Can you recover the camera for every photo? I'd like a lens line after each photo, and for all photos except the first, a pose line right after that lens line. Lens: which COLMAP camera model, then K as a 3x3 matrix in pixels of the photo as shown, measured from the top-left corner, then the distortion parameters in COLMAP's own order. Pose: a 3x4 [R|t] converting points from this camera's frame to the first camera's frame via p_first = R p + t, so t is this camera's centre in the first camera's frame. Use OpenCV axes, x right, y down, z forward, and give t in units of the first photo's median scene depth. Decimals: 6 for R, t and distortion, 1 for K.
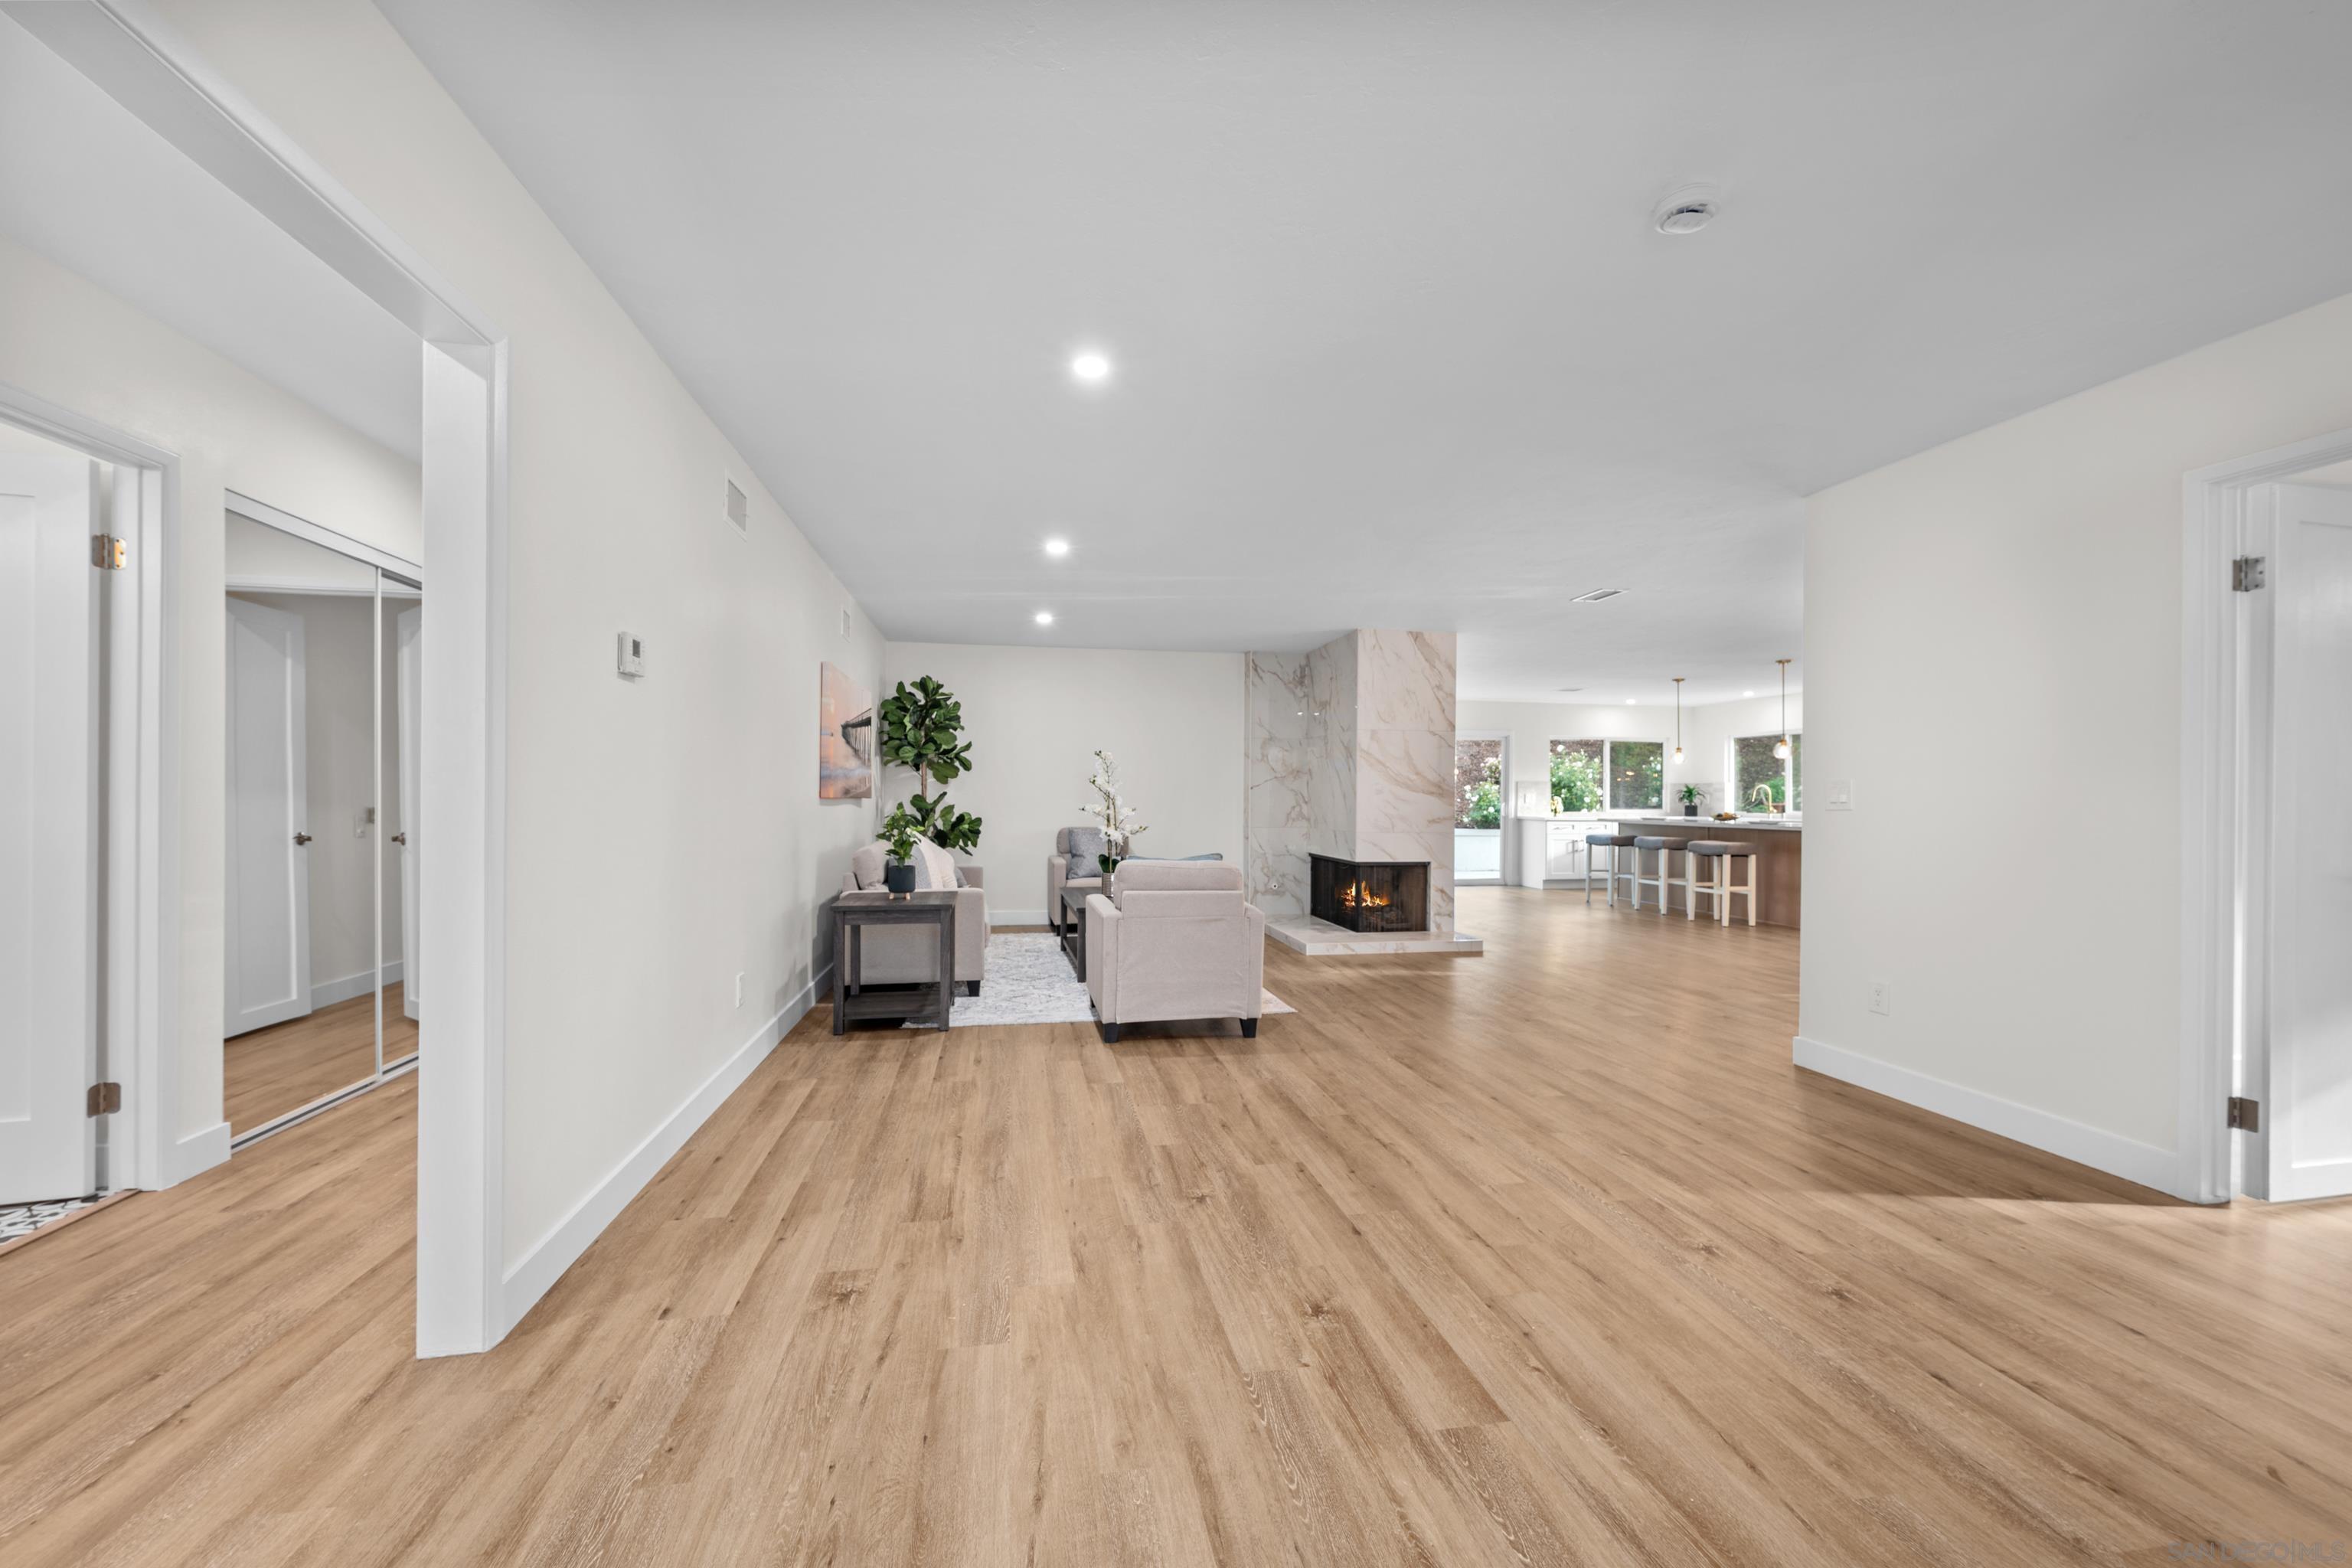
lens RADIAL K [[935.7, 0, 1160.9], [0, 935.7, 800.6], [0, 0, 1]] dist [0.001182, -0.000504]
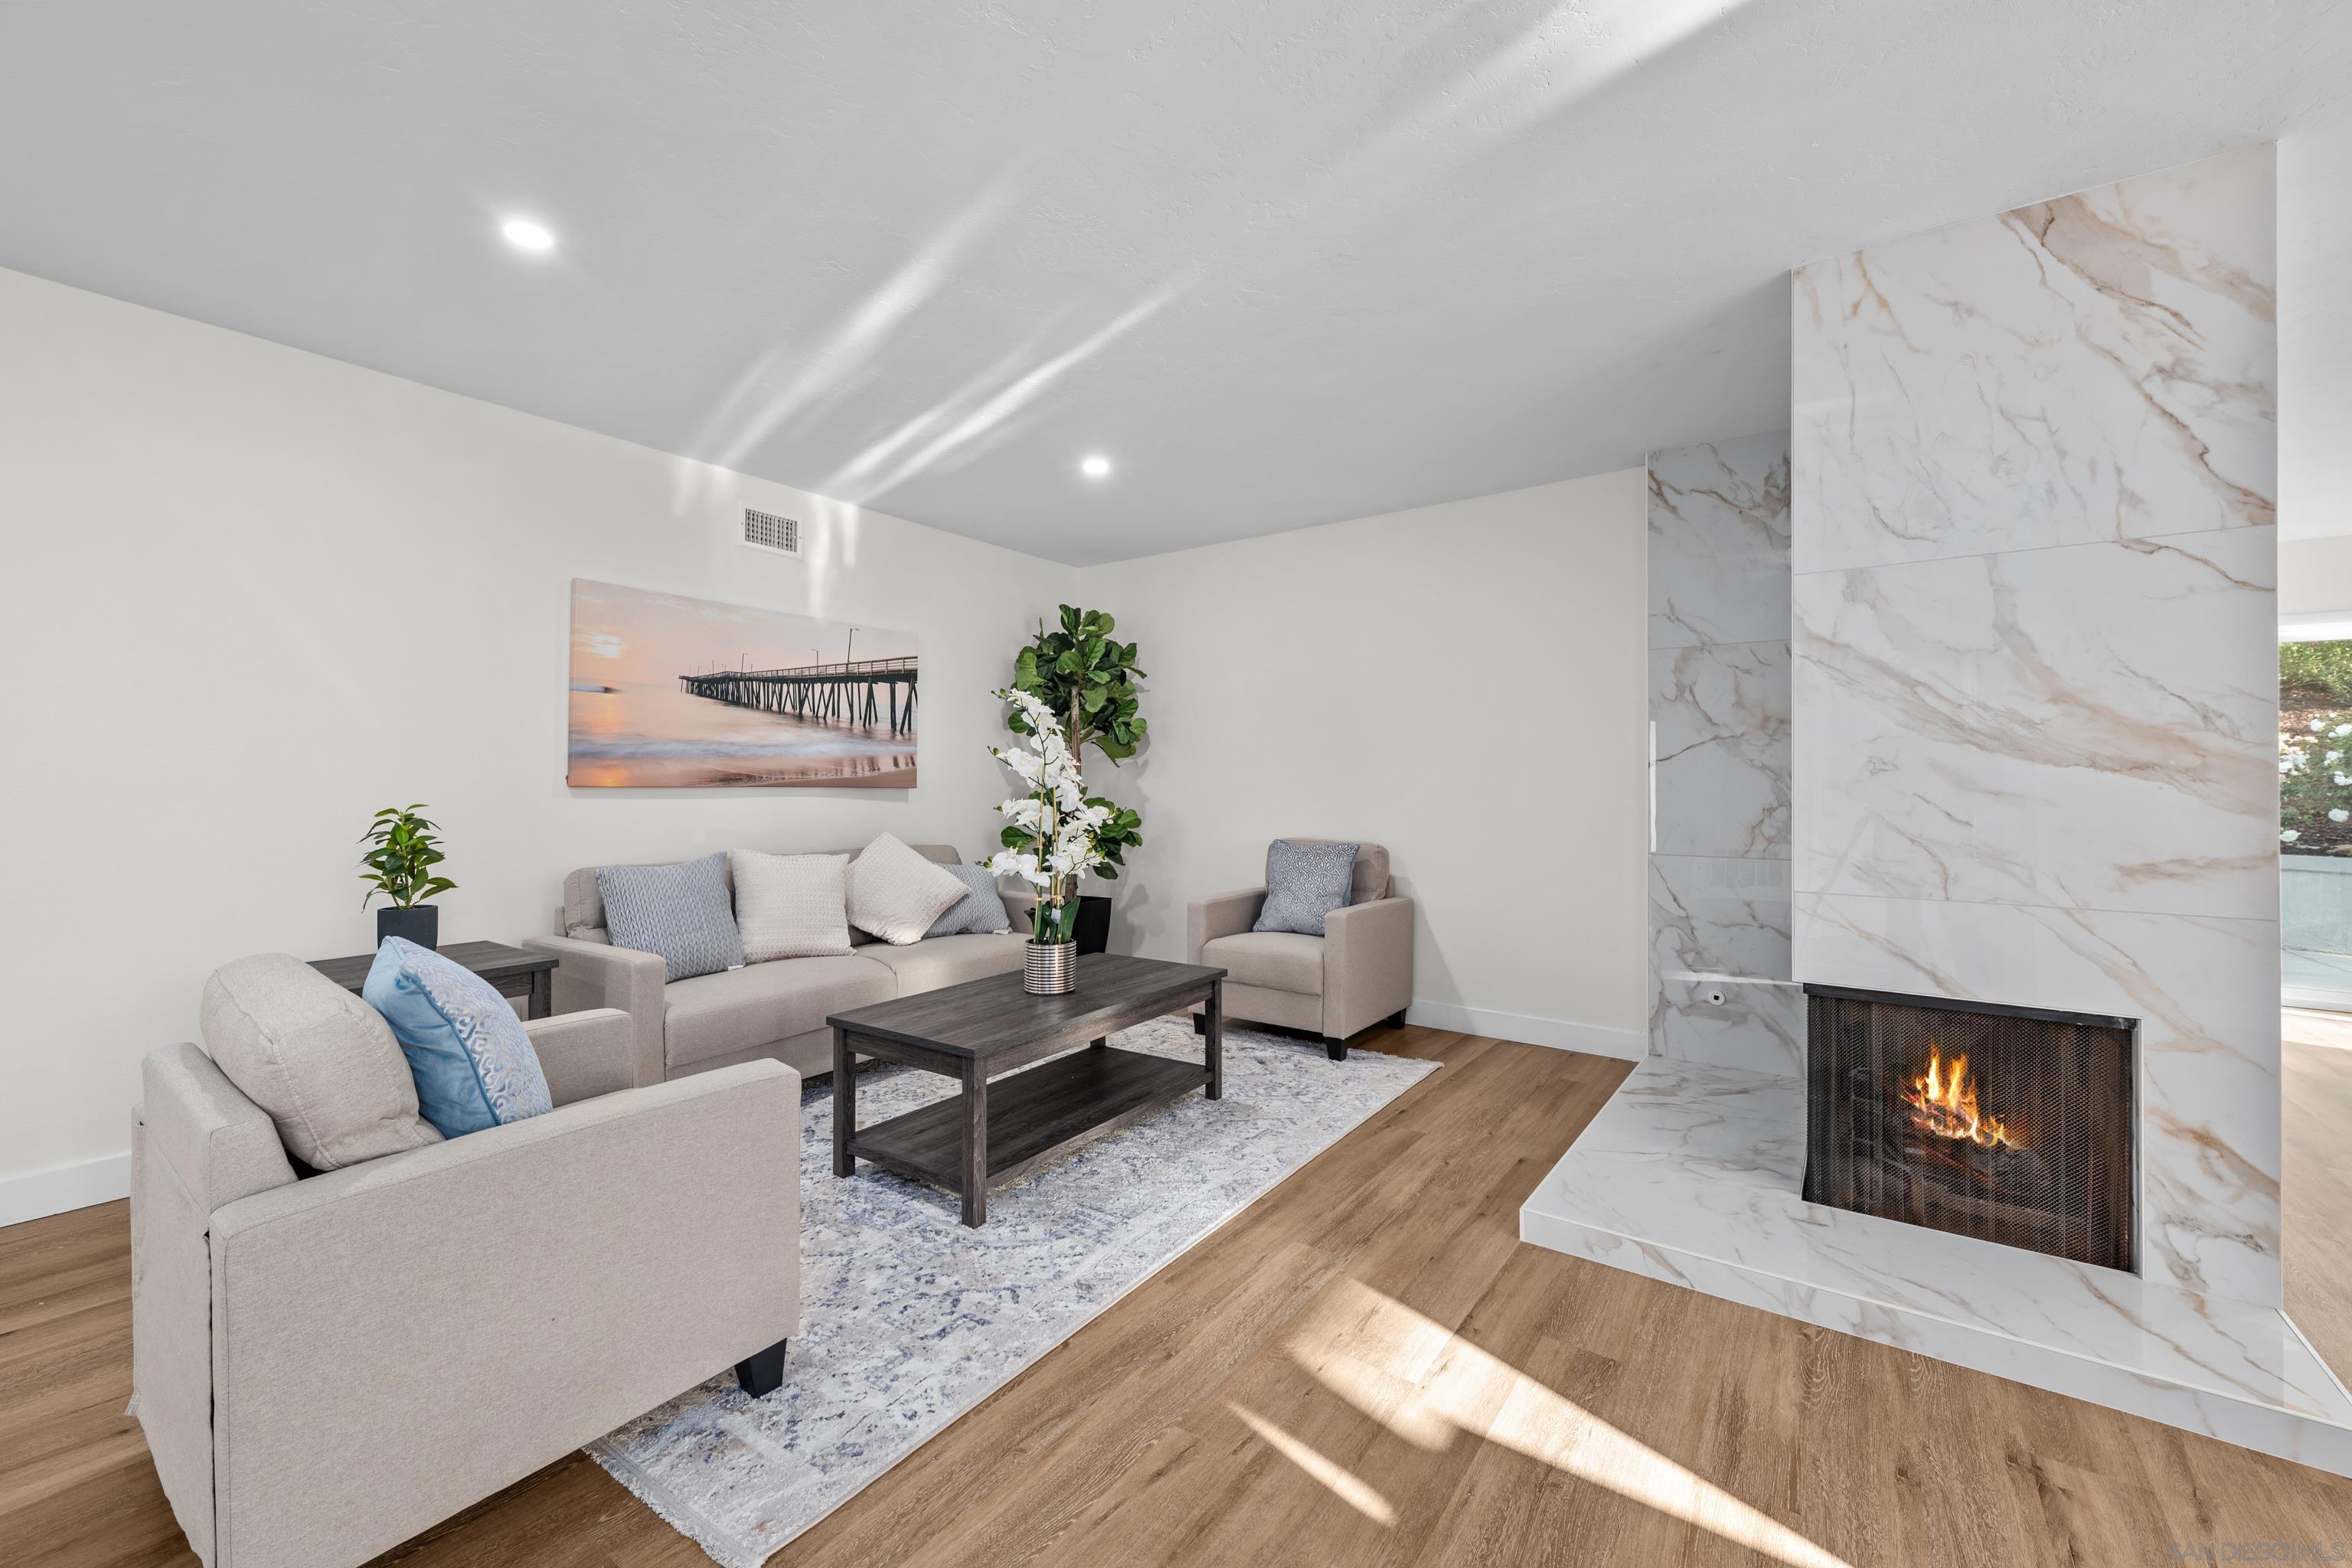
lens RADIAL K [[935.7, 0, 1164.1], [0, 935.7, 778.6], [0, 0, 1]] dist [0.001182, -0.000504]
pose [[0.689251, -0.008094, -0.724478, 0.278388], [-0.003310, 0.999892, -0.014320, 0.000443], [0.724515, 0.012268, 0.689149, 0.580689]]
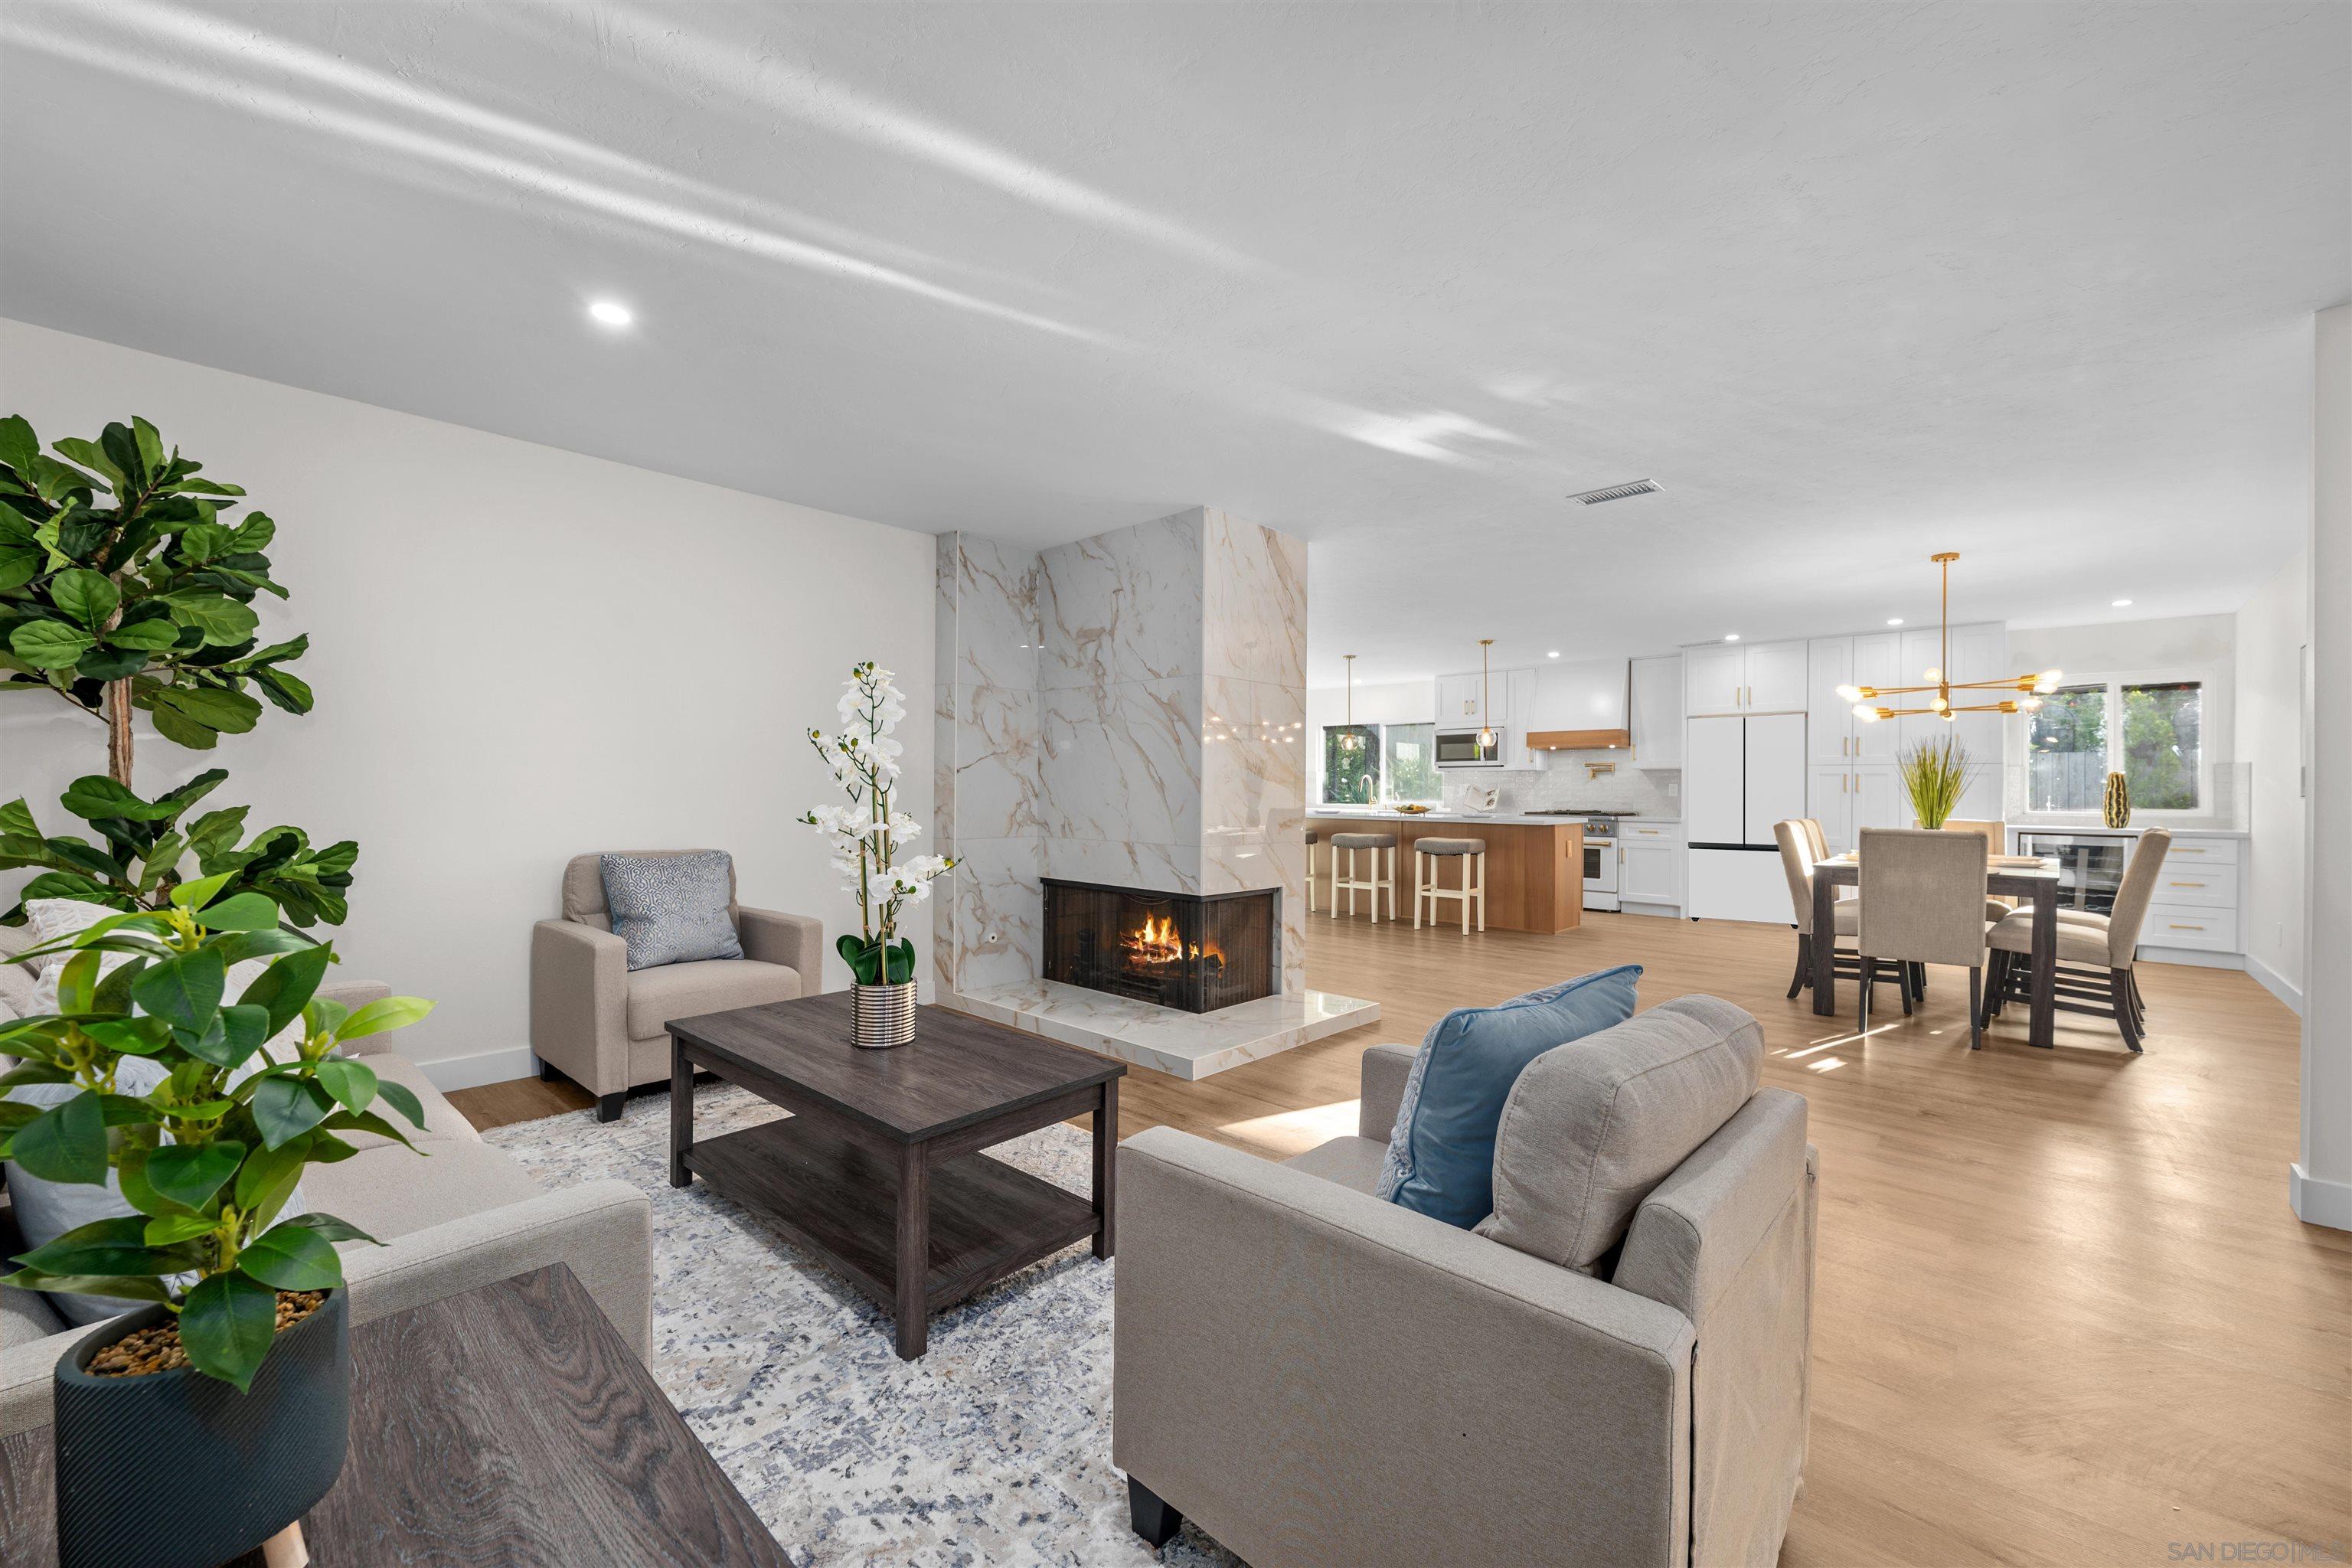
lens RADIAL K [[935.7, 0, 1182.6], [0, 935.7, 793.8], [0, 0, 1]] dist [0.001182, -0.000504]
pose [[0.795113, -0.002659, 0.606455, -0.153856], [-0.000413, 0.999988, 0.004925, -0.002339], [-0.606461, -0.004166, 0.795102, 0.501678]]
